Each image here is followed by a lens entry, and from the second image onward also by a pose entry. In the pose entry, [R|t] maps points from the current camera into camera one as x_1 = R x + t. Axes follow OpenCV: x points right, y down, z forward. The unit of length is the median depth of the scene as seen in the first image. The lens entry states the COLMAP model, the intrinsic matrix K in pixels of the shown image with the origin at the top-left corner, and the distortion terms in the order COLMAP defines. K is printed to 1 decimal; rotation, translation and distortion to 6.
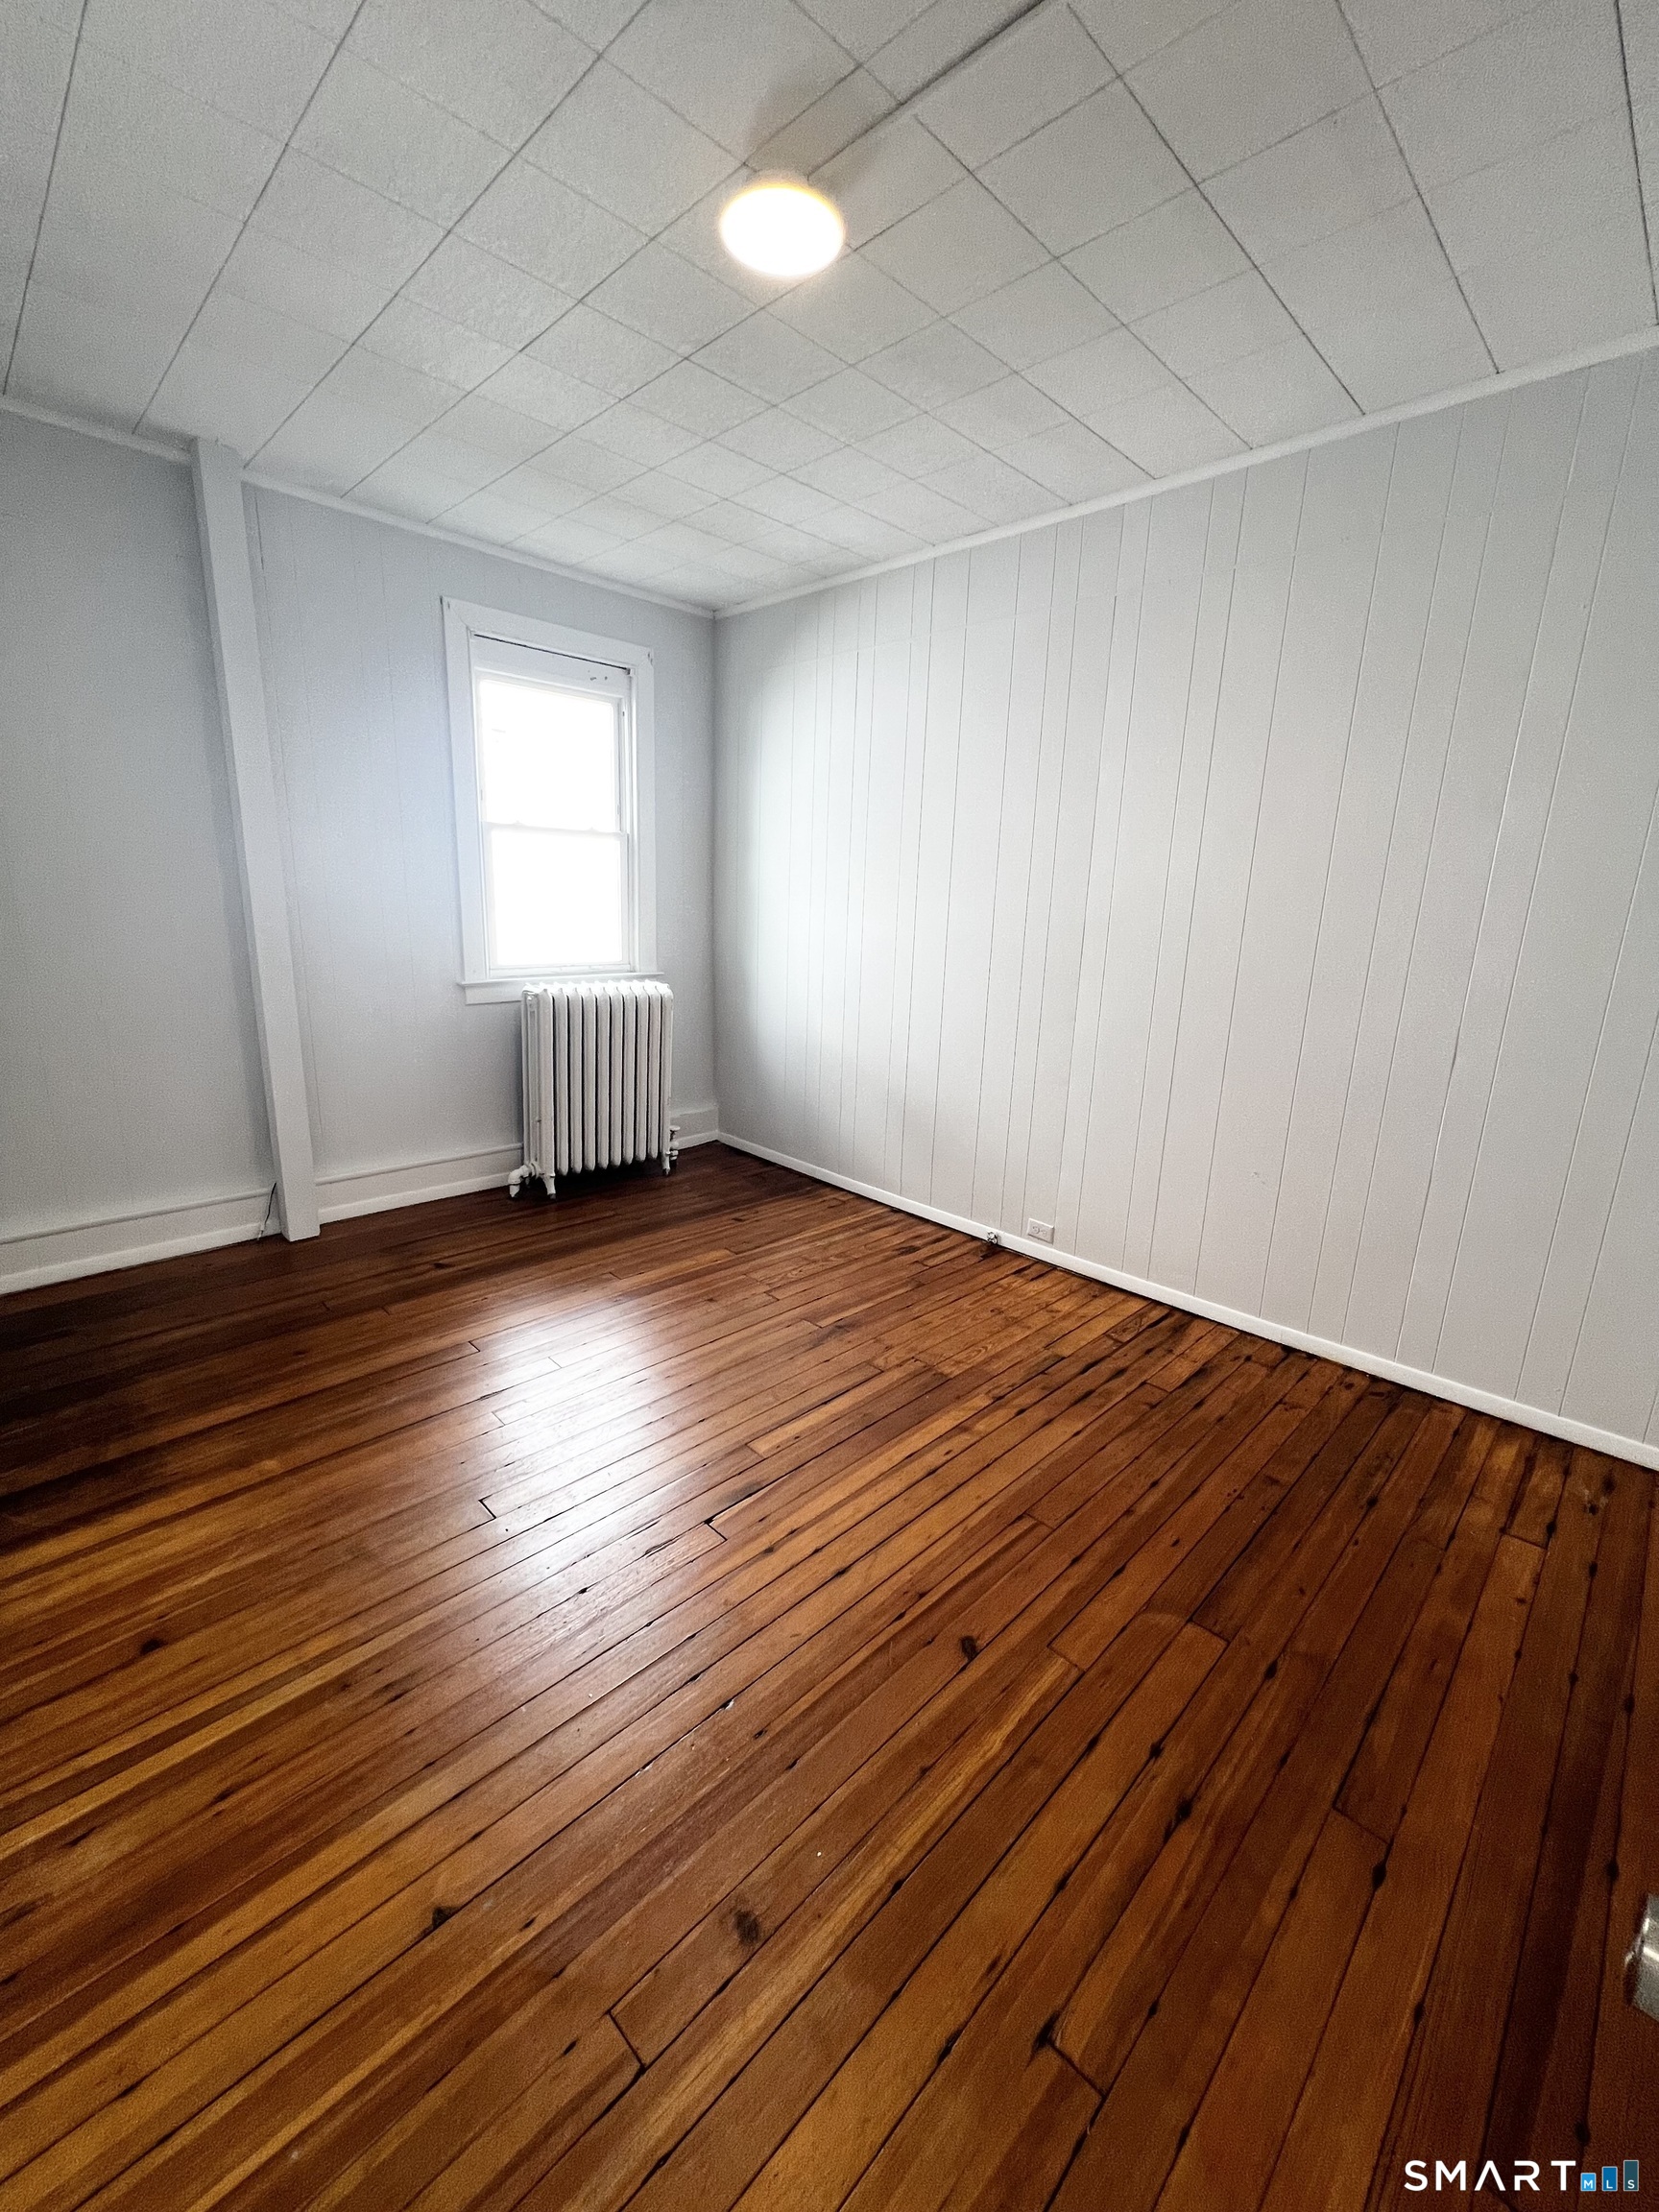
lens RADIAL K [[886.6, 0, 825.2], [0, 886.6, 1097.8], [0, 0, 1]] dist [-0.004449, 0.000123]
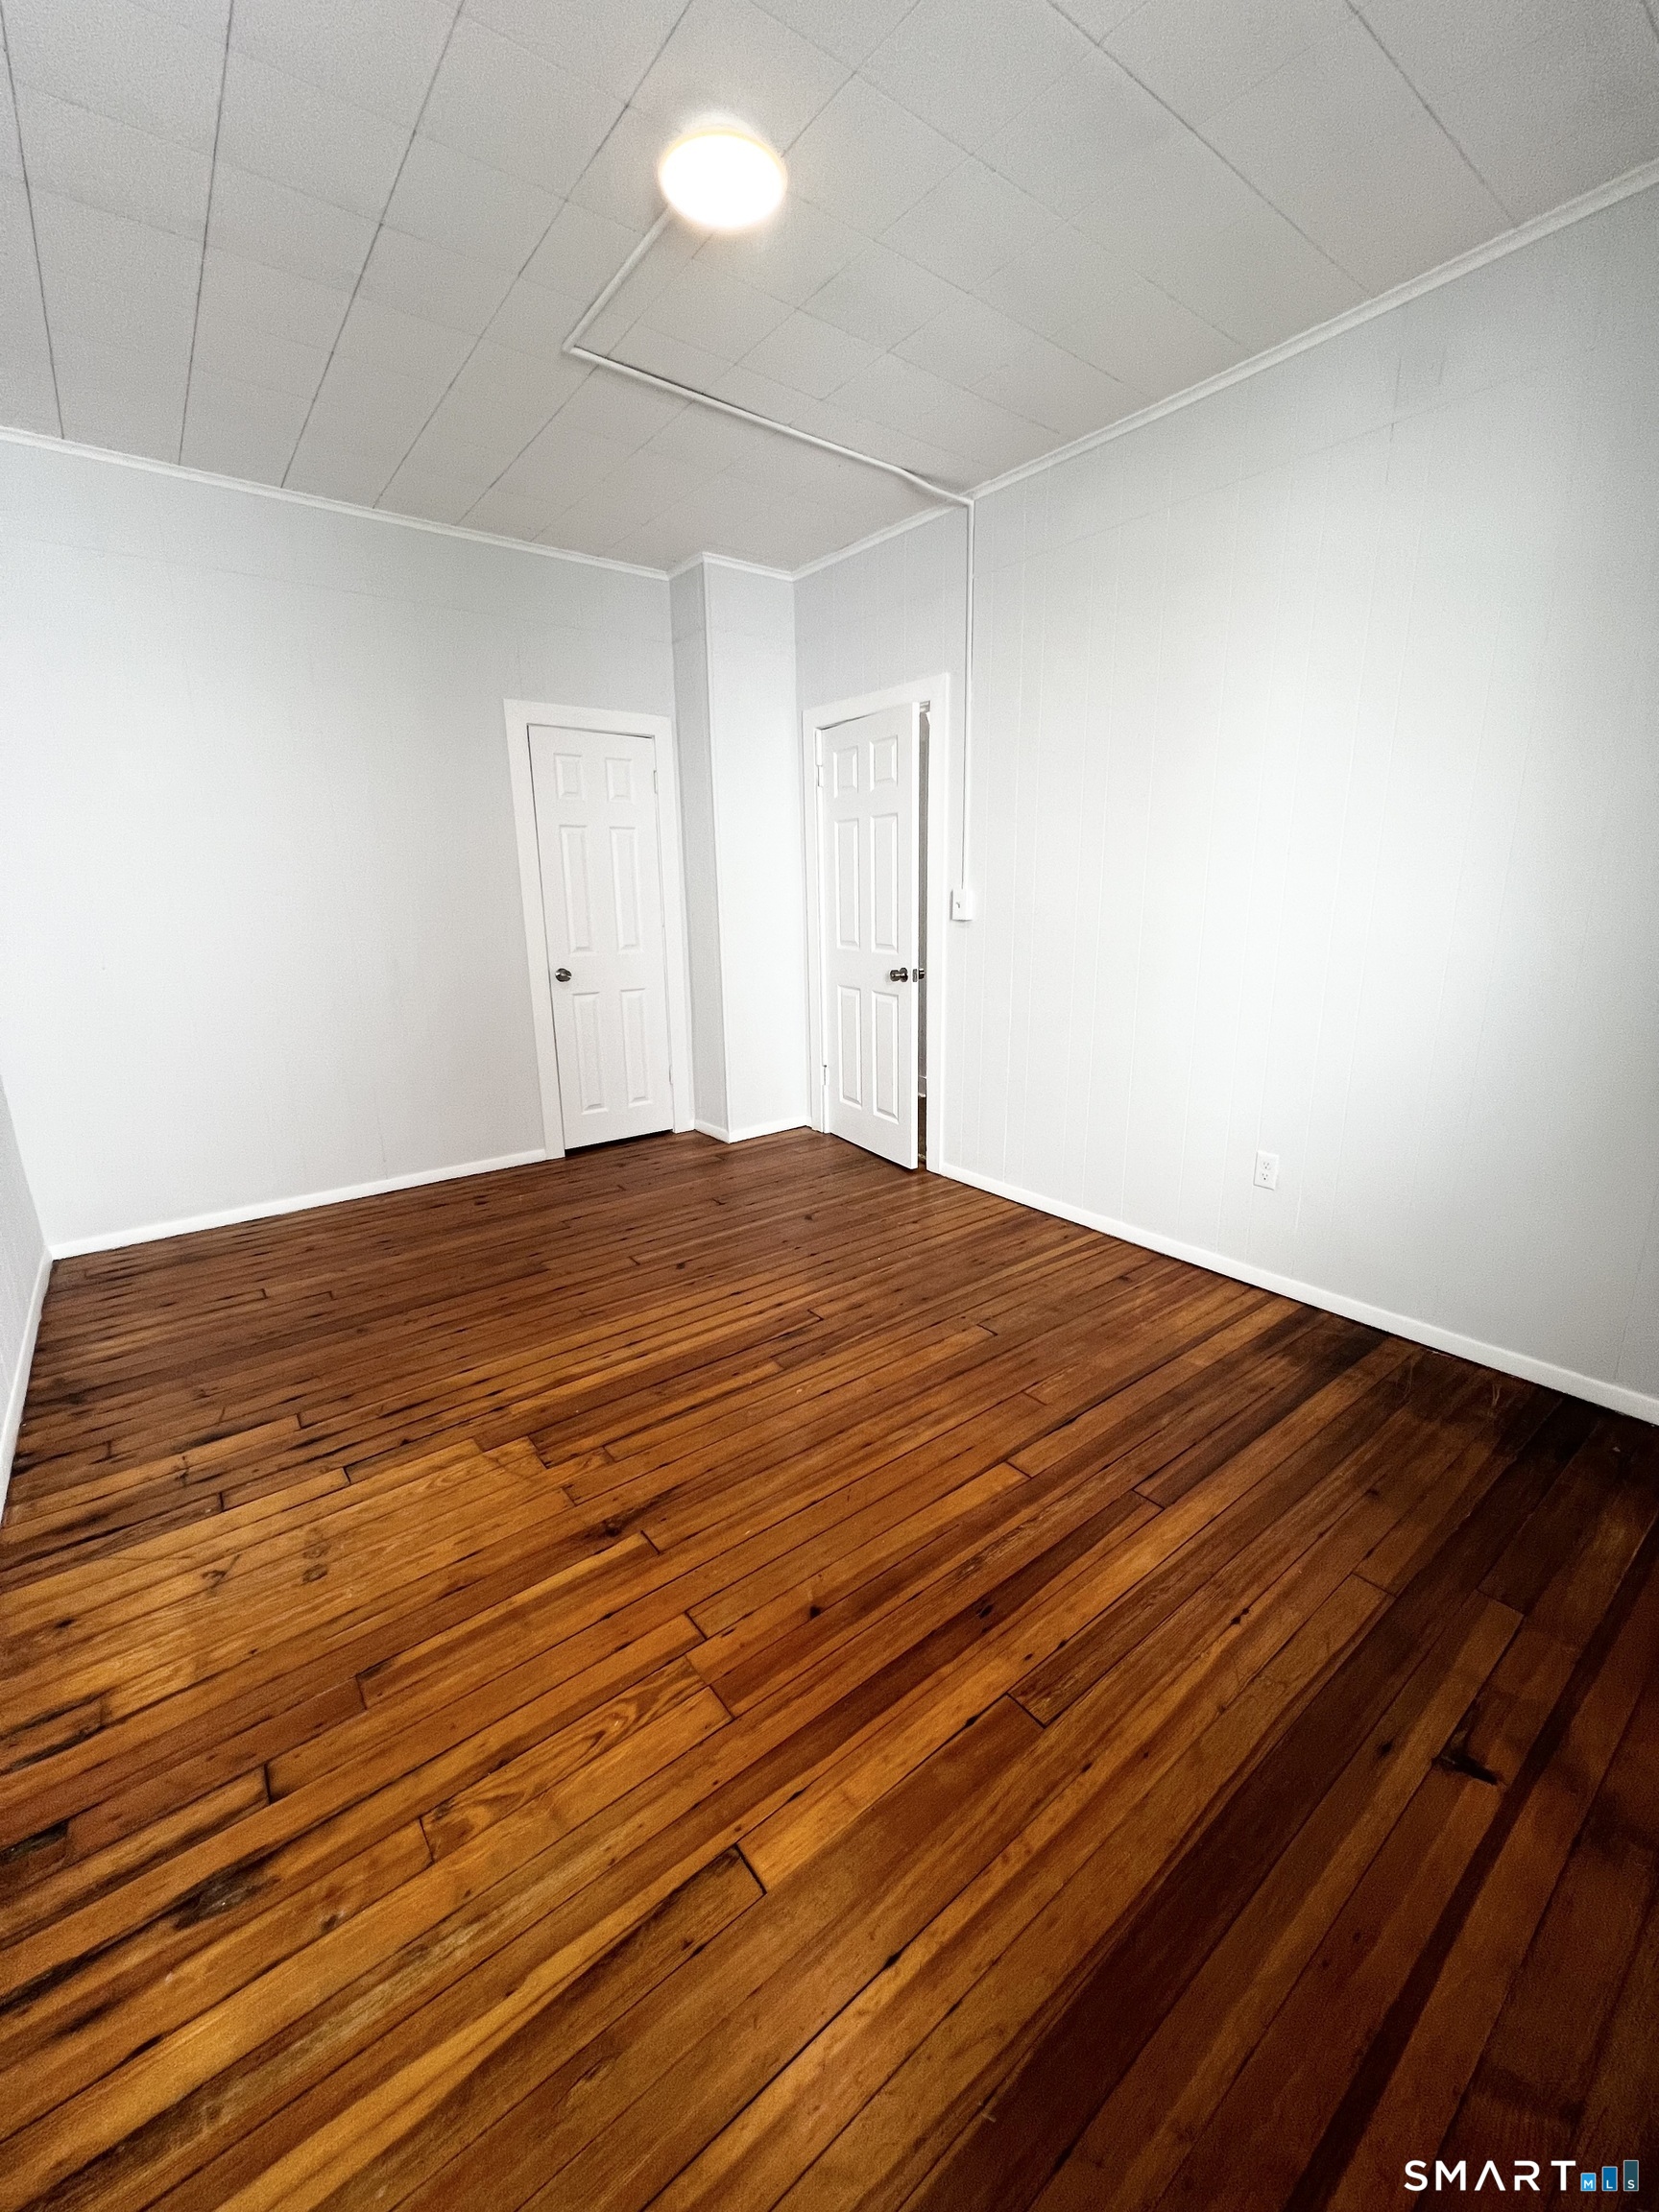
lens RADIAL K [[883.0, 0, 829.2], [0, 883.0, 1102.7], [0, 0, 1]] dist [0.000533, -0.000085]
pose [[-0.992293, -0.047897, 0.114284, -0.210601], [0.009889, 0.888728, 0.458327, -0.325309], [-0.123520, 0.455925, -0.881405, 1.510968]]
